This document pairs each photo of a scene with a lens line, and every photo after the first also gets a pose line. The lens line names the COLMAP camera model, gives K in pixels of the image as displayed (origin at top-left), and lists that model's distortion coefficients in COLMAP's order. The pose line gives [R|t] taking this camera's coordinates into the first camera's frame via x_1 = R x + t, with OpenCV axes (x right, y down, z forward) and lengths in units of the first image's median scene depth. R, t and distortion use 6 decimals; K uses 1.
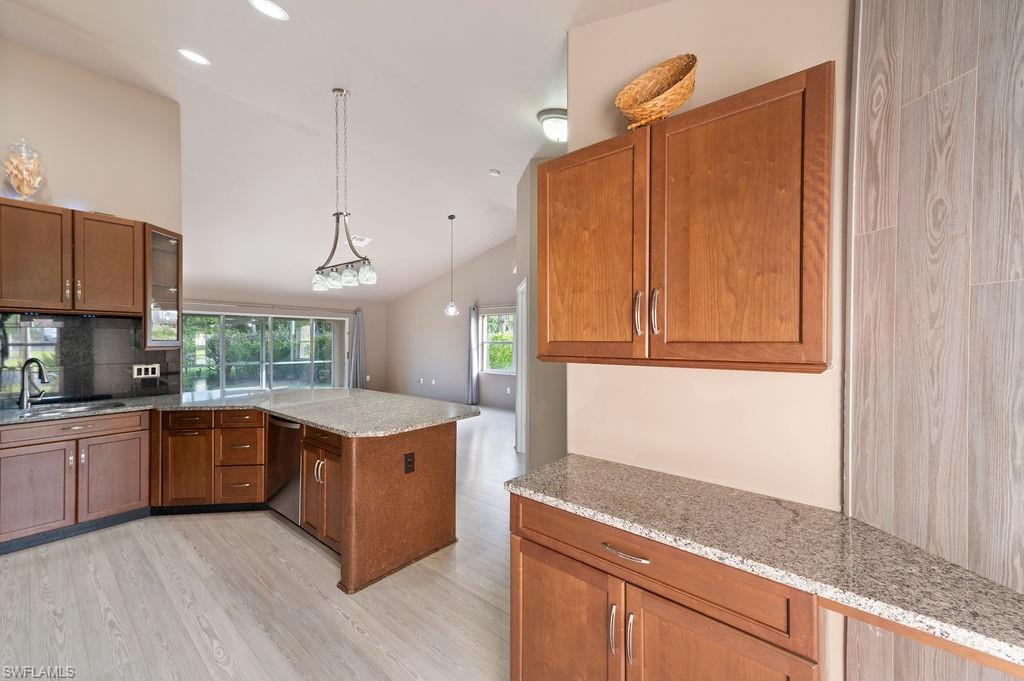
lens RADIAL K [[397.1, 0, 513.7], [0, 397.1, 341.9], [0, 0, 1]] dist [0.018429, 0.000283]
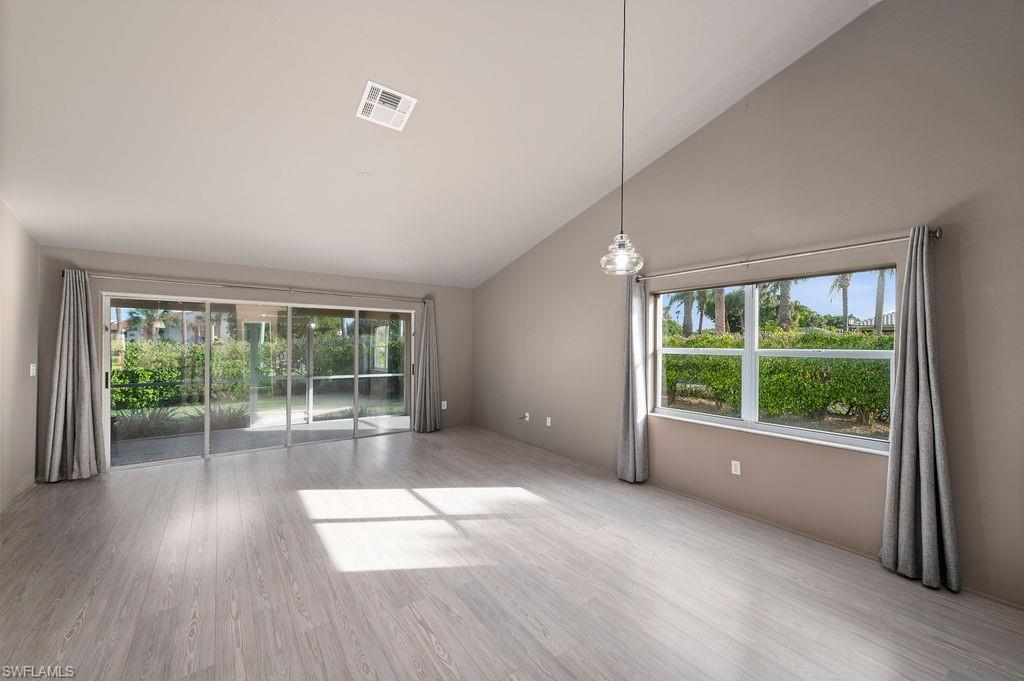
lens RADIAL K [[398.5, 0, 513.2], [0, 398.5, 344.4], [0, 0, 1]] dist [0.019310, -0.000554]
pose [[0.969103, 0.001363, -0.246653, -0.313235], [-0.003014, 0.999976, -0.006316, -0.005524], [0.246639, 0.006864, 0.969083, 1.249275]]
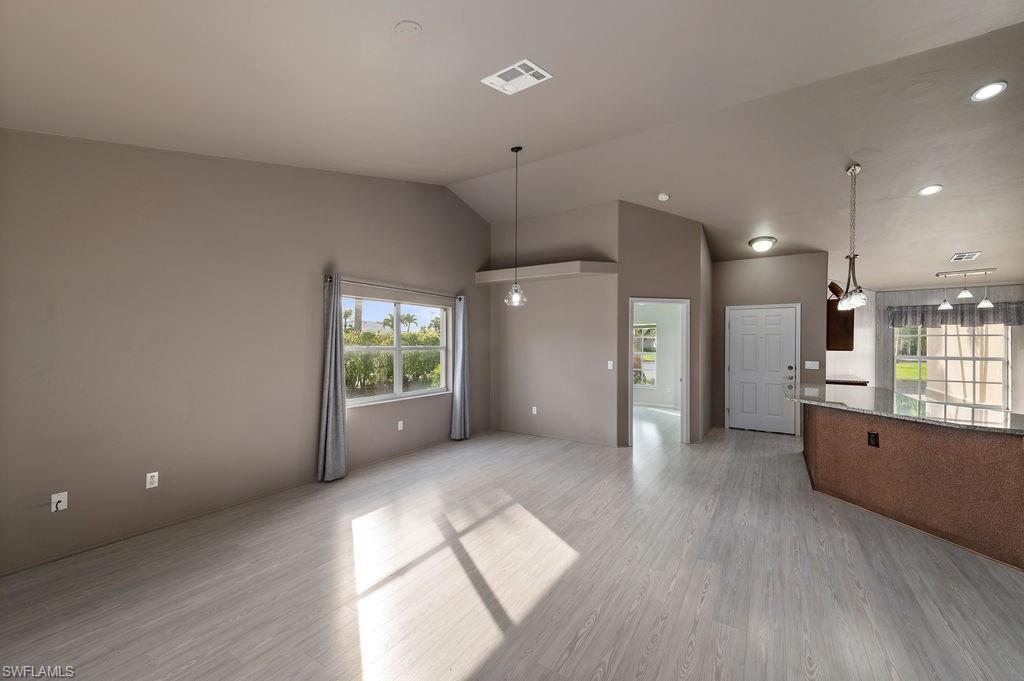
lens RADIAL K [[398.5, 0, 513.2], [0, 398.5, 344.4], [0, 0, 1]] dist [0.019310, -0.000554]
pose [[-0.114736, -0.005769, 0.993379, -1.515500], [0.001135, 0.999982, 0.005939, -0.017783], [-0.993395, 0.001809, -0.114728, 2.087540]]
